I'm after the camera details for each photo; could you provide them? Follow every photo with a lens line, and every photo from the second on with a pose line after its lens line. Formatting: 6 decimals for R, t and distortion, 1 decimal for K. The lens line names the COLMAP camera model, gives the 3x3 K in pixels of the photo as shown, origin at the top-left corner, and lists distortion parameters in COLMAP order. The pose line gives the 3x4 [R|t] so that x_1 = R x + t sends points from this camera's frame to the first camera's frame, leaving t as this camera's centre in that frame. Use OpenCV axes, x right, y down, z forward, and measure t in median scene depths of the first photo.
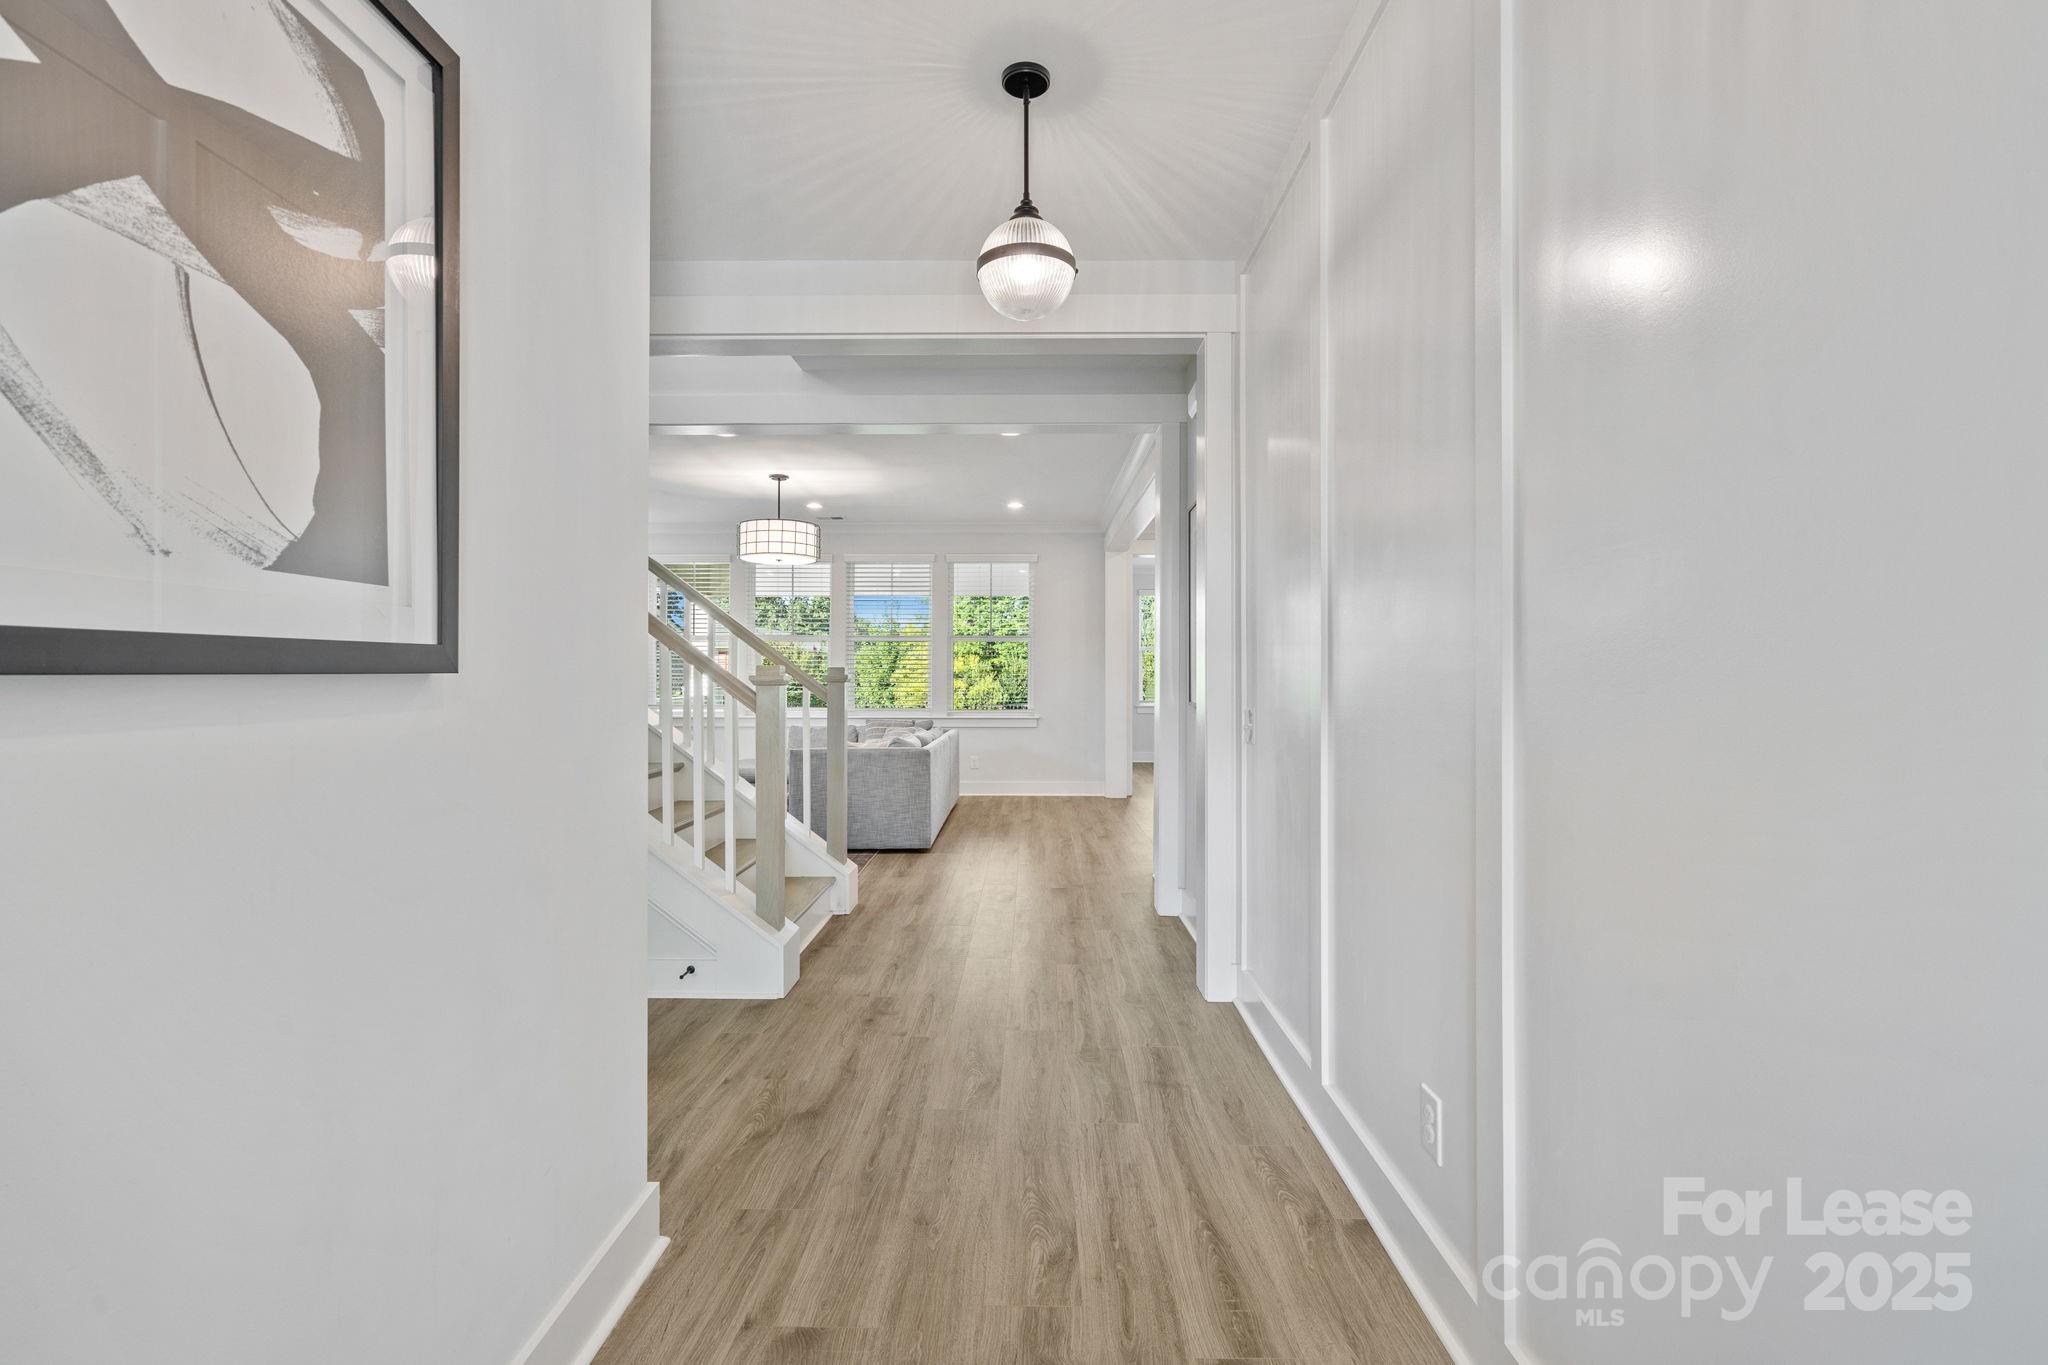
lens RADIAL K [[946.9, 0, 1020.9], [0, 946.9, 680.7], [0, 0, 1]] dist [0.002610, 0.000108]
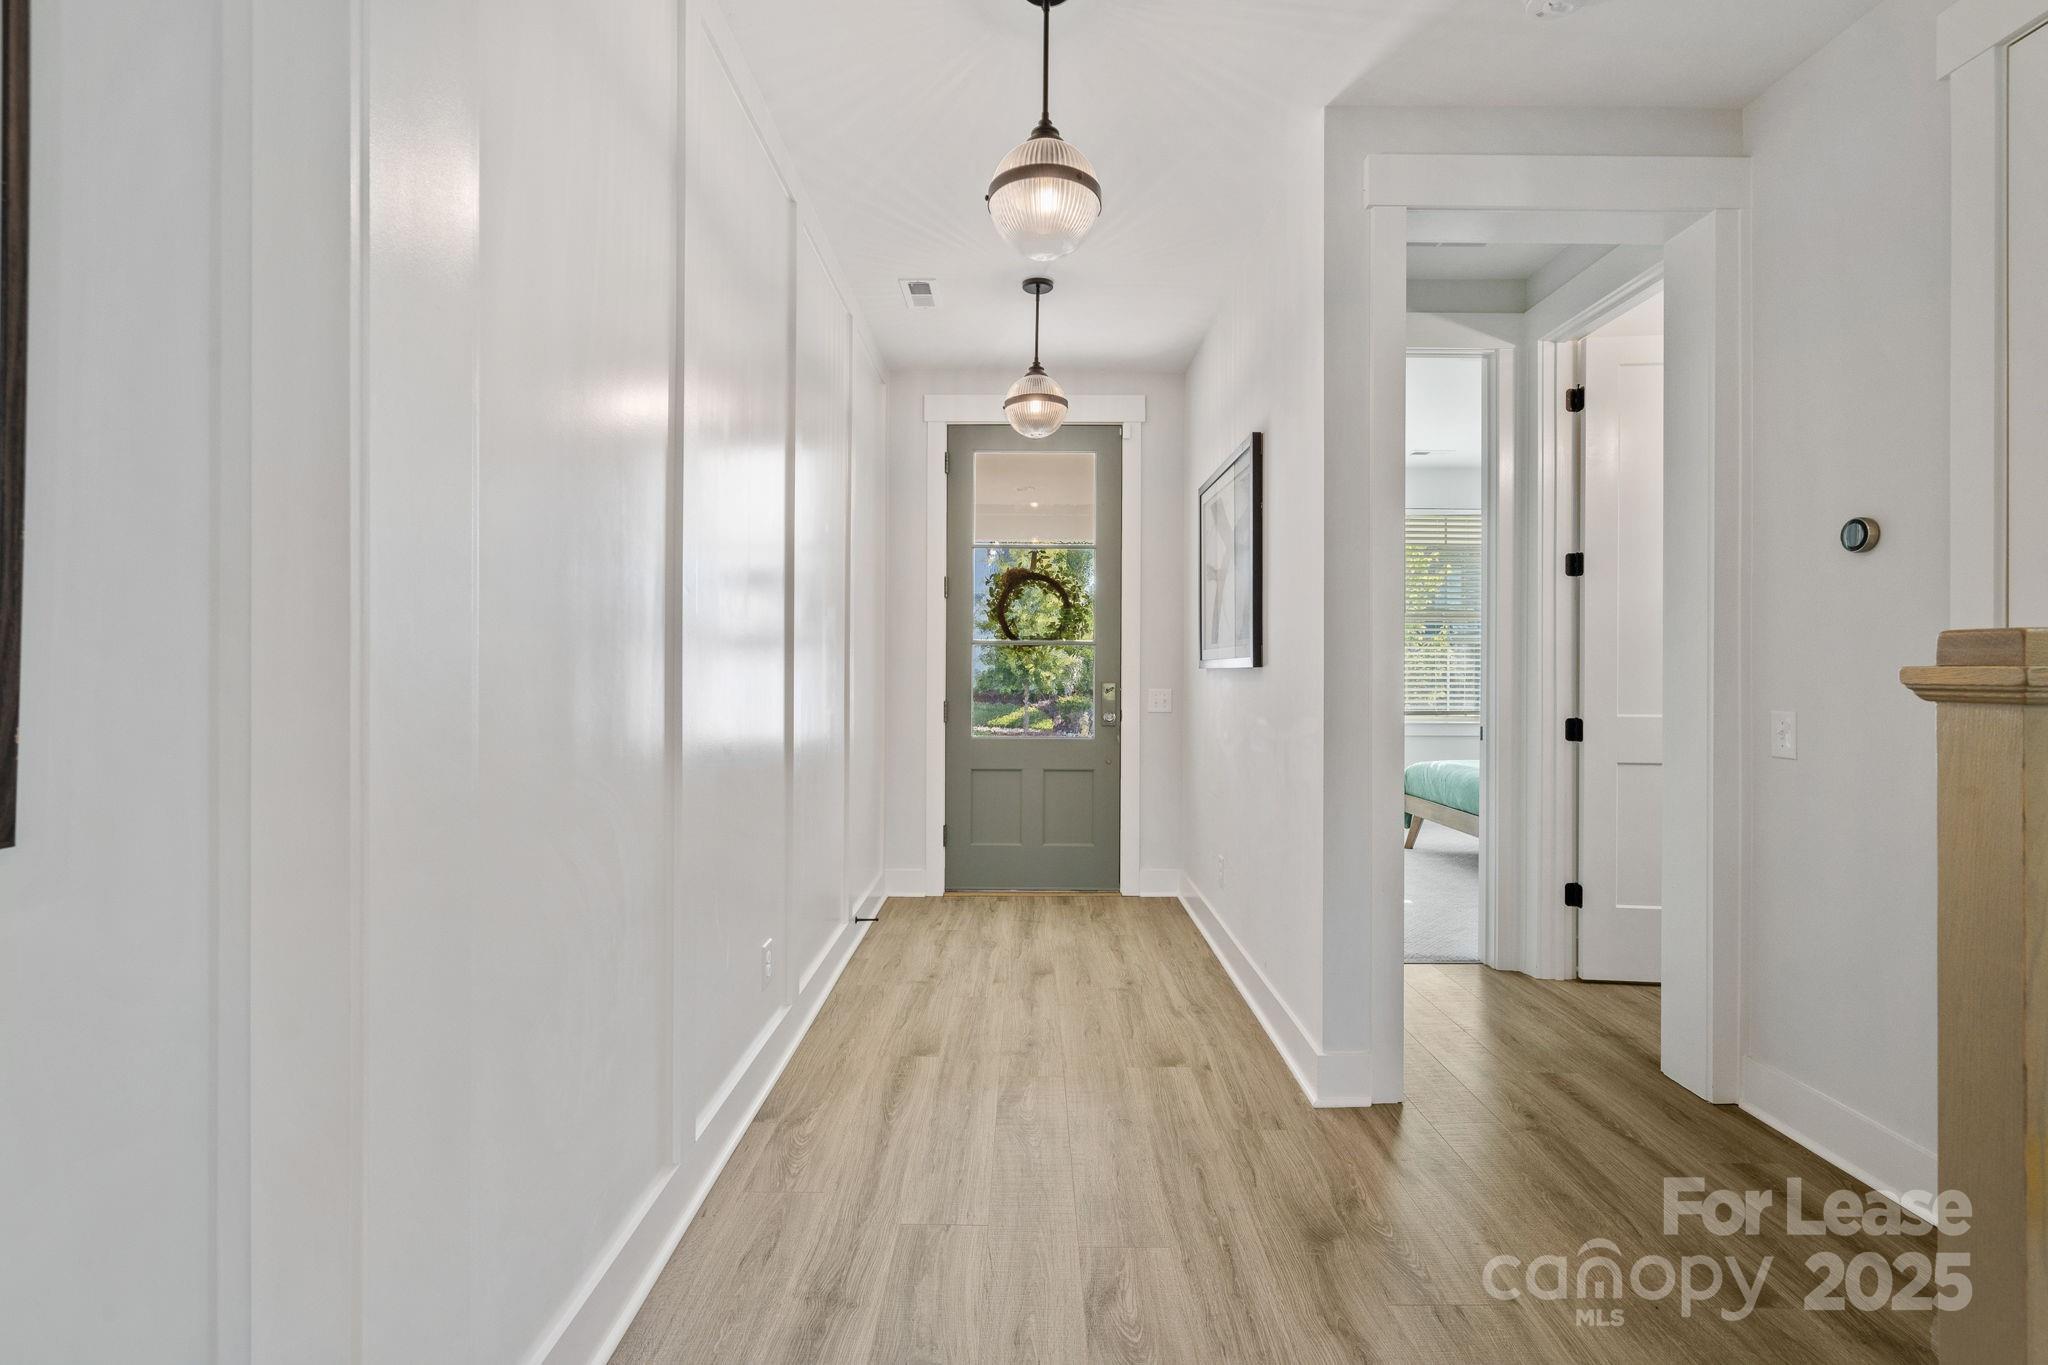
lens RADIAL K [[946.9, 0, 1023.6], [0, 946.9, 662.2], [0, 0, 1]] dist [0.002610, 0.000108]
pose [[-0.999962, -0.000988, -0.008625, 0.029875], [-0.000973, 0.999998, -0.001817, -0.007689], [0.008627, -0.001808, -0.999961, 1.931072]]
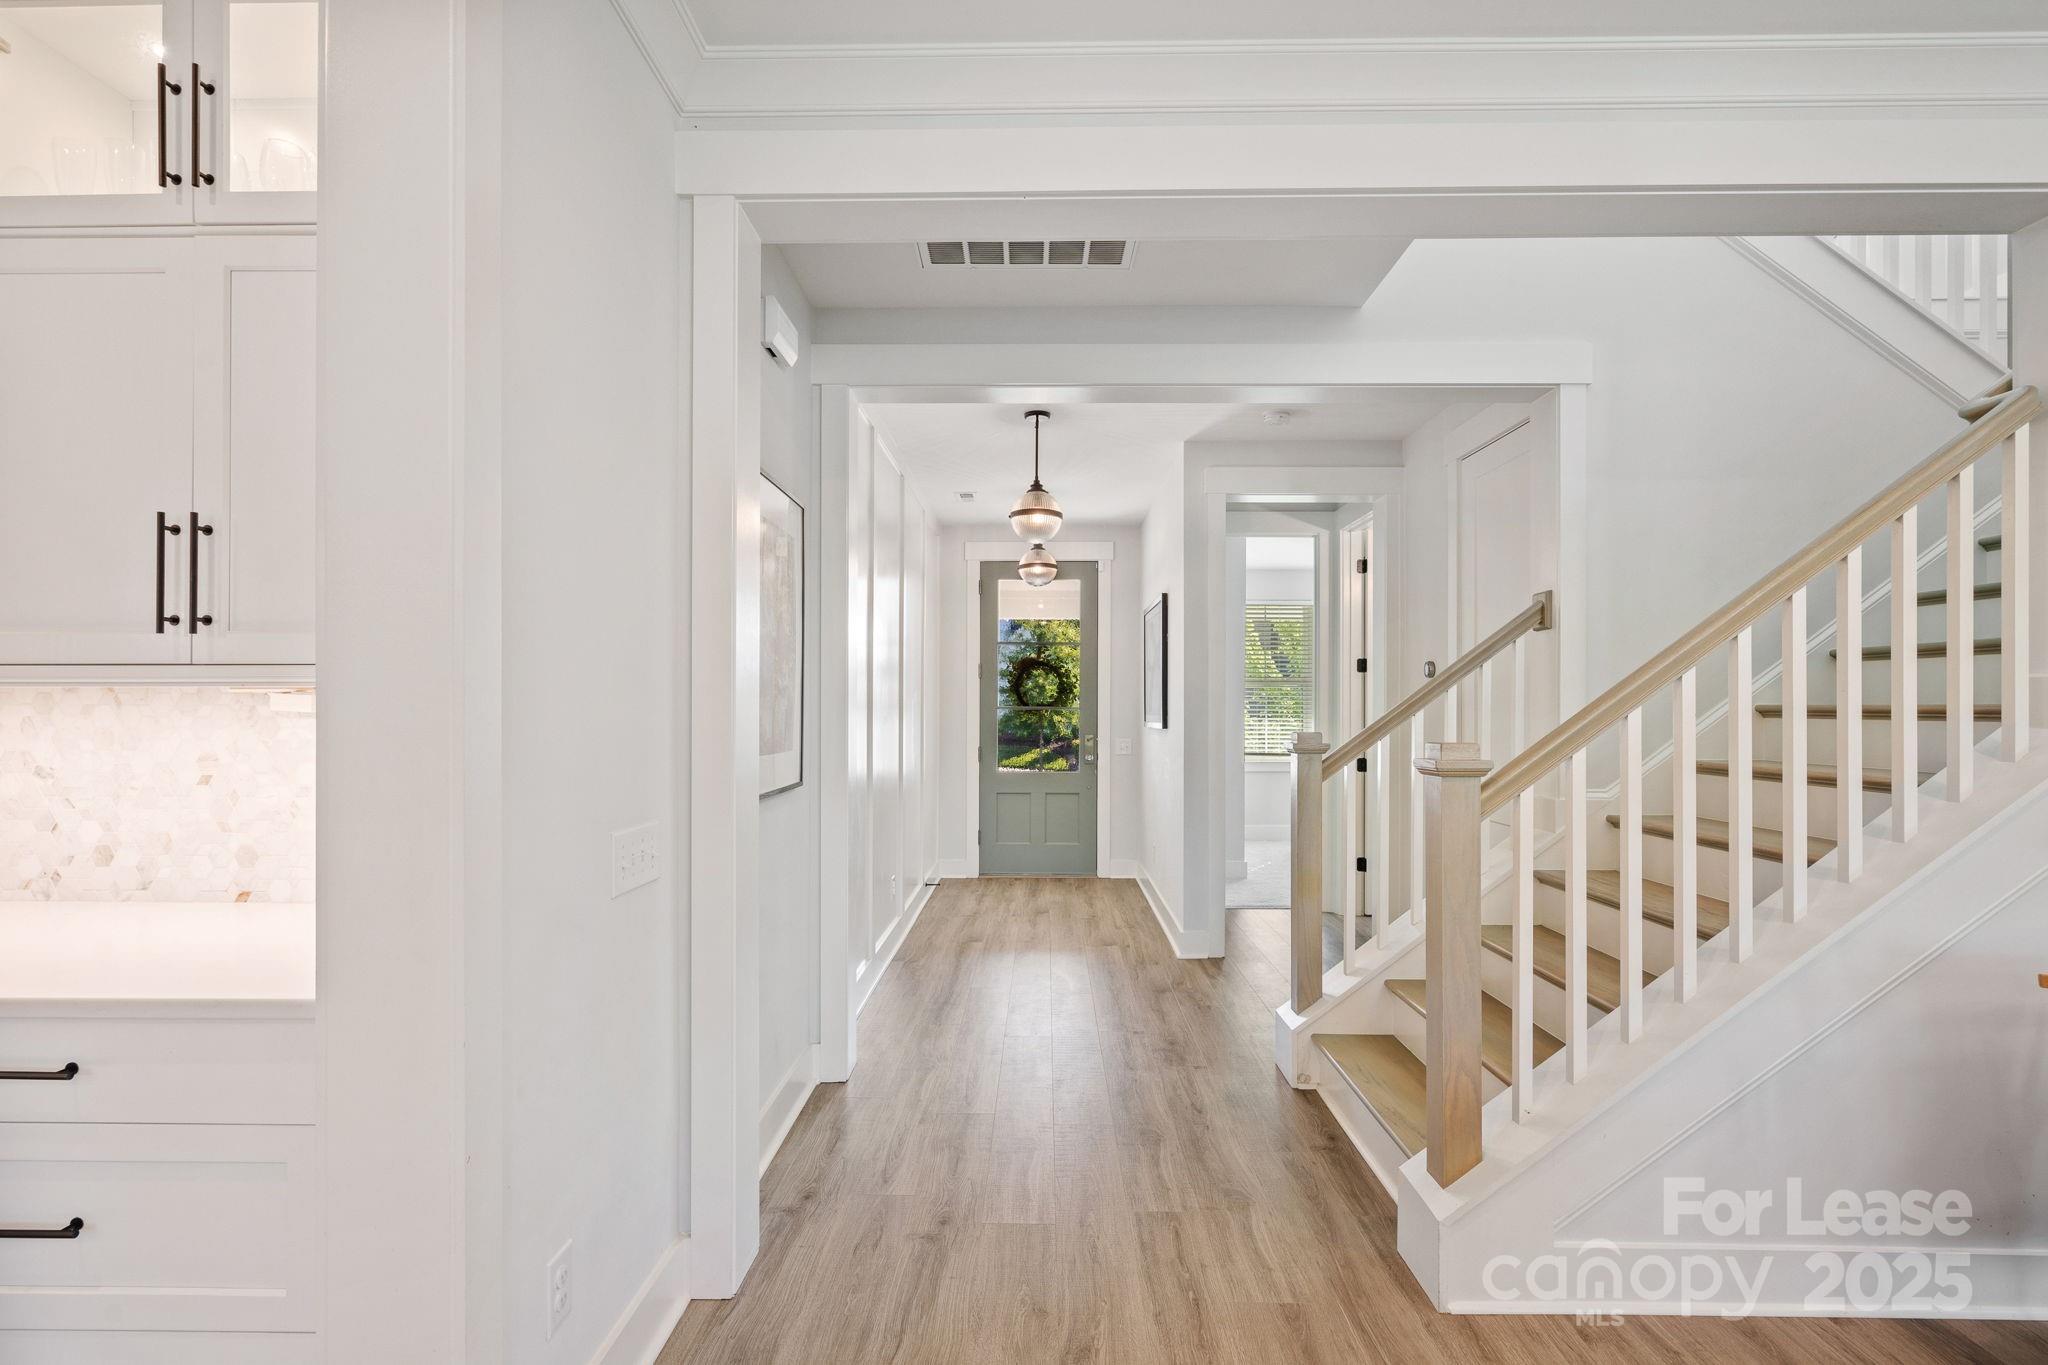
lens RADIAL K [[946.9, 0, 1025.4], [0, 946.9, 704.1], [0, 0, 1]] dist [0.002610, 0.000108]
pose [[-0.999974, -0.000128, 0.007226, 0.011174], [-0.000136, 0.999999, -0.001091, -0.063504], [-0.007226, -0.001092, -0.999973, 2.957744]]
